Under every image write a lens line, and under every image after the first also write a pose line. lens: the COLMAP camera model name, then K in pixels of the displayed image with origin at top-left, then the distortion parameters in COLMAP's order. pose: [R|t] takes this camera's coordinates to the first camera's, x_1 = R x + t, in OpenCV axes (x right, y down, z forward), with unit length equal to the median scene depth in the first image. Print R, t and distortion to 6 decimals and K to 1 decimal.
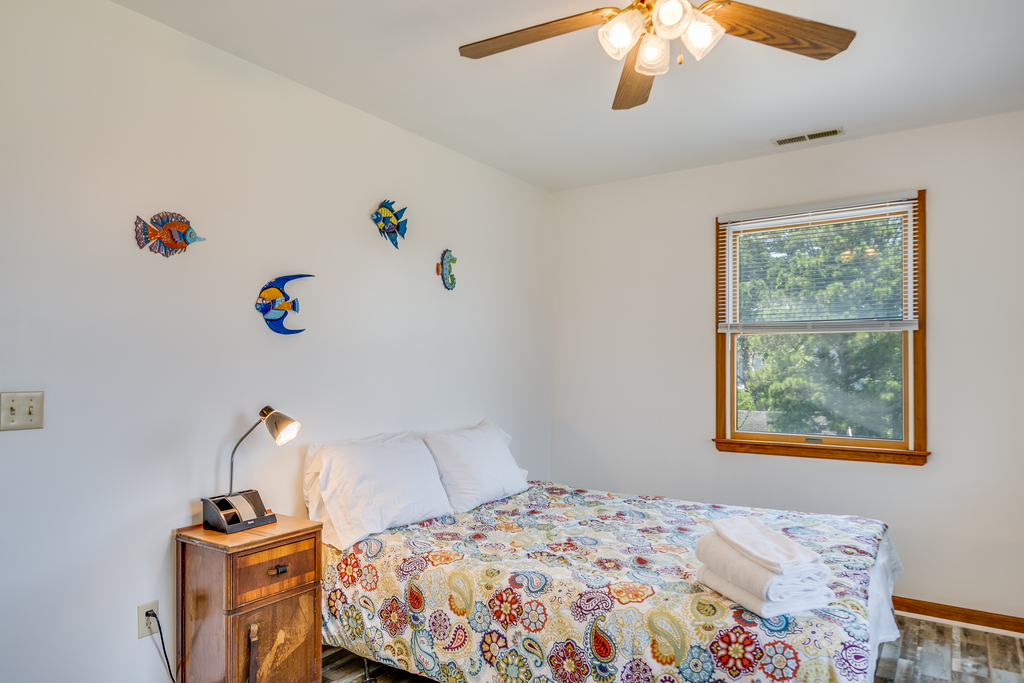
lens RADIAL K [[634.0, 0, 512.1], [0, 634.0, 350.3], [0, 0, 1]] dist [0.003976, 0.001199]
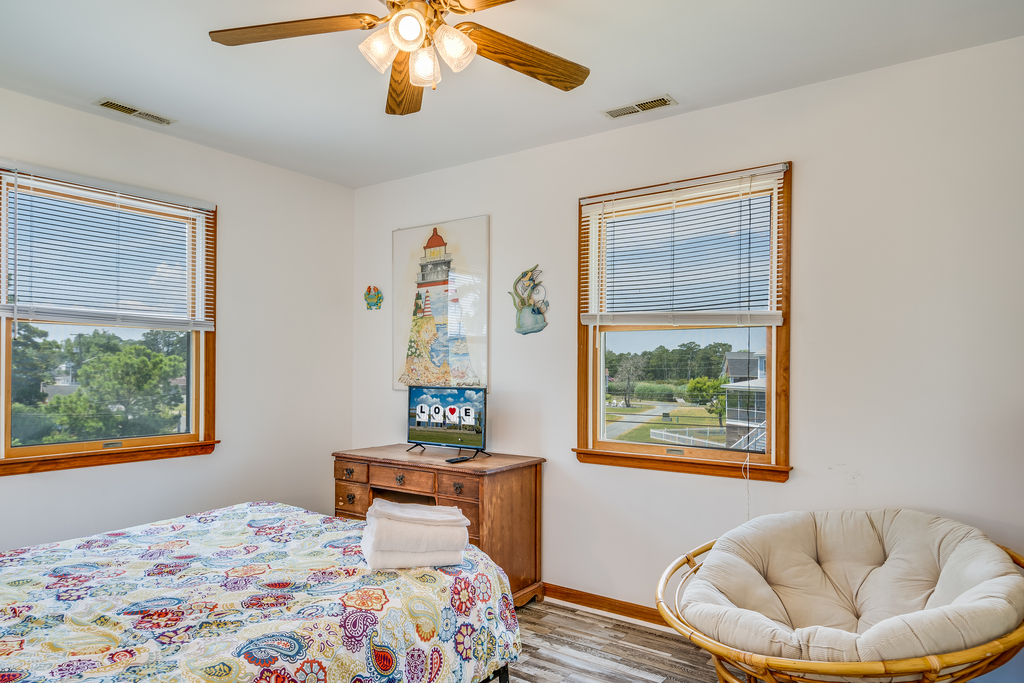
lens RADIAL K [[634.0, 0, 507.9], [0, 634.0, 357.6], [0, 0, 1]] dist [0.003976, 0.001199]
pose [[0.065789, 0.017027, 0.997688, -0.704248], [-0.035466, 0.999263, -0.014715, 0.019870], [-0.997203, -0.034416, 0.066345, 0.678404]]
